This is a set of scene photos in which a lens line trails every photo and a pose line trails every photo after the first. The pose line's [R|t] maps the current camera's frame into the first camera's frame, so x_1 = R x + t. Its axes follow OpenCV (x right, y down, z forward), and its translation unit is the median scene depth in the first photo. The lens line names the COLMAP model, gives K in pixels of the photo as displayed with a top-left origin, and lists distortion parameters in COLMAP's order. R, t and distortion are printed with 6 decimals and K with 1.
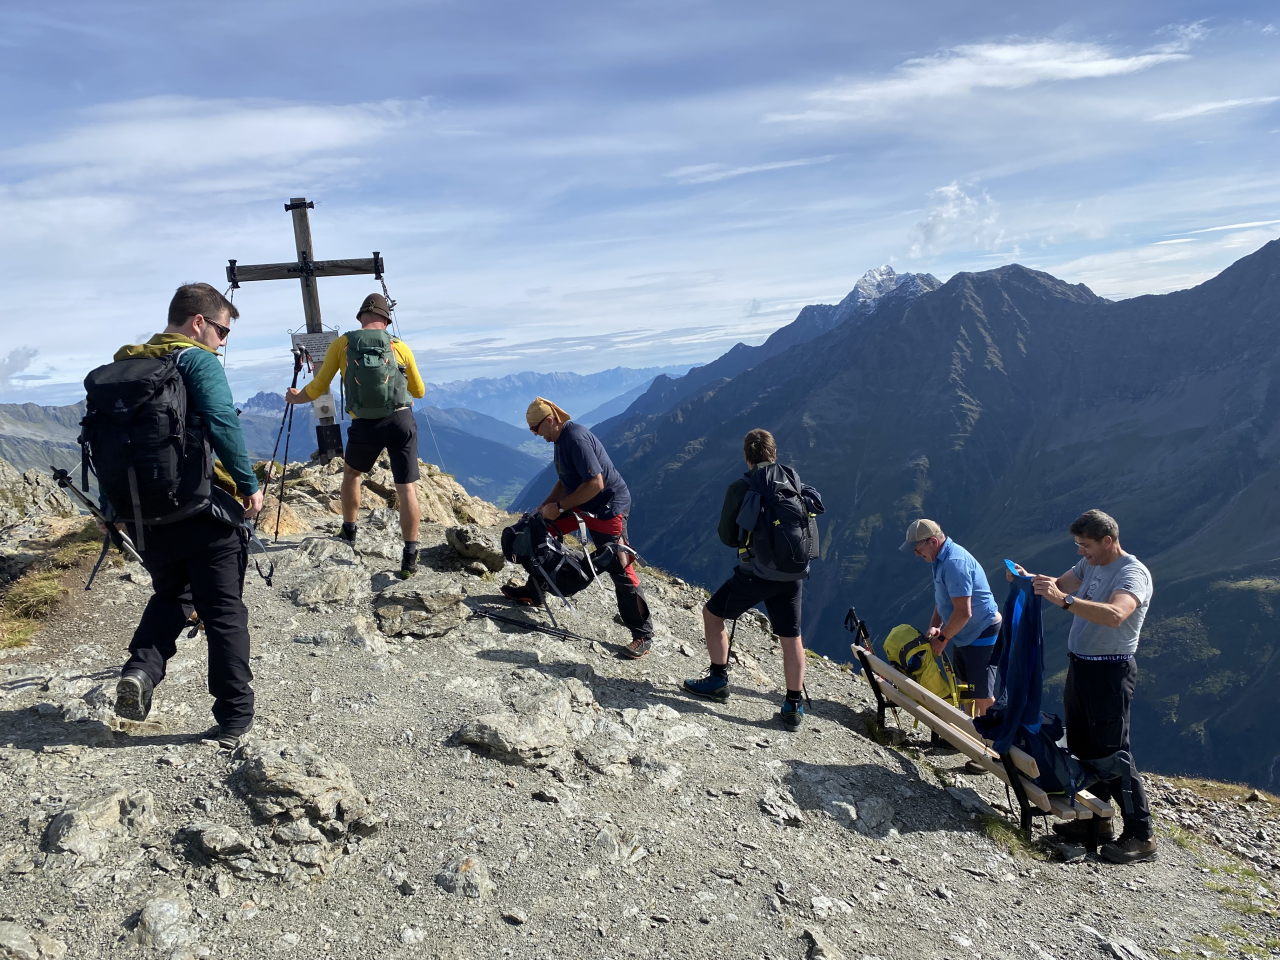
lens RADIAL K [[979.8, 0, 631.3], [0, 979.8, 481.9], [0, 0, 1]] dist [0.028434, -0.006797]
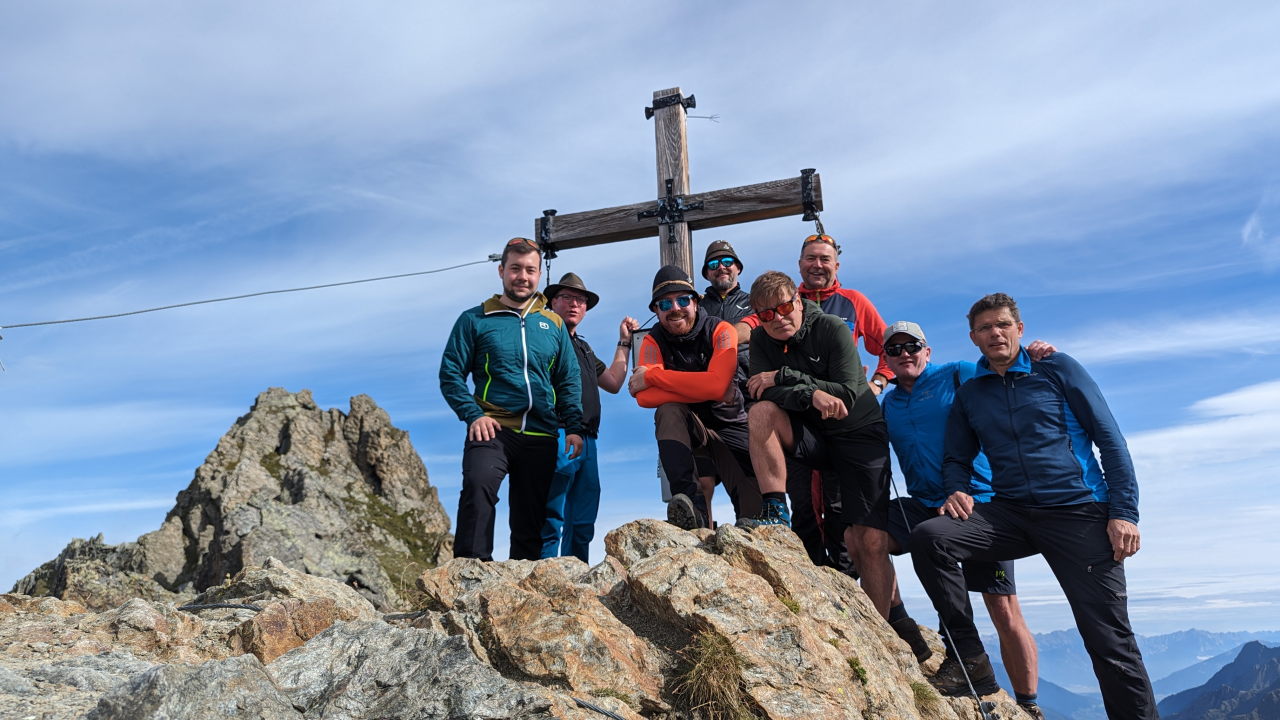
lens RADIAL K [[914.9, 0, 646.7], [0, 914.9, 362.0], [0, 0, 1]] dist [0.029958, -0.000410]
pose [[0.863726, -0.088712, -0.496092, -0.242279], [-0.104302, 0.931604, -0.348188, 0.050179], [0.493050, 0.352482, 0.795398, 1.383050]]
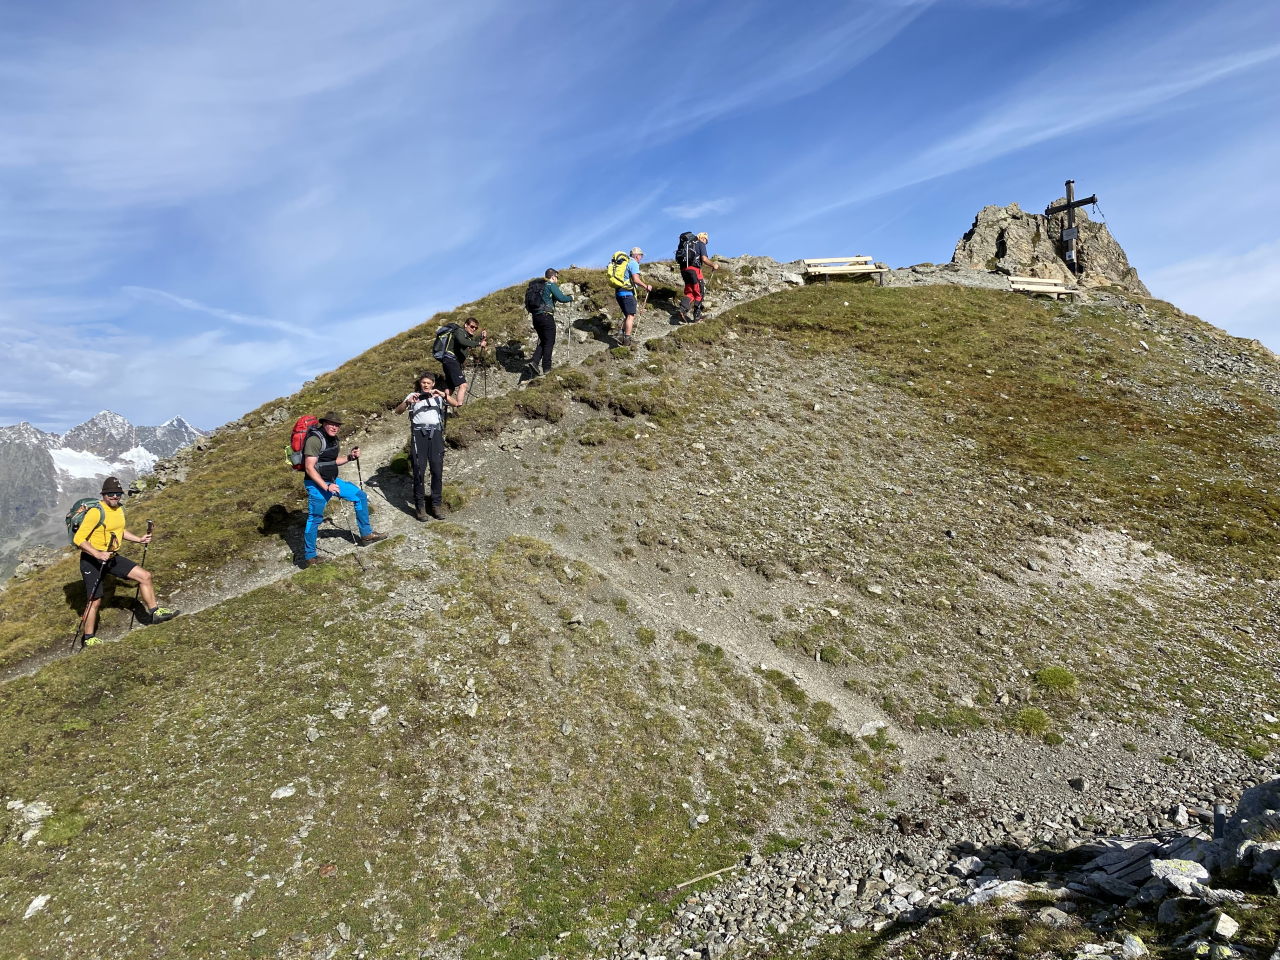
lens RADIAL K [[979.0, 0, 640.0], [0, 979.0, 480.0], [0, 0, 1]] dist [0.031625, -0.010657]
pose [[0.309377, 0.085440, -0.947093, 4.378185], [-0.115202, 0.991987, 0.051858, 1.206274], [0.943936, 0.093063, 0.316741, -2.116769]]
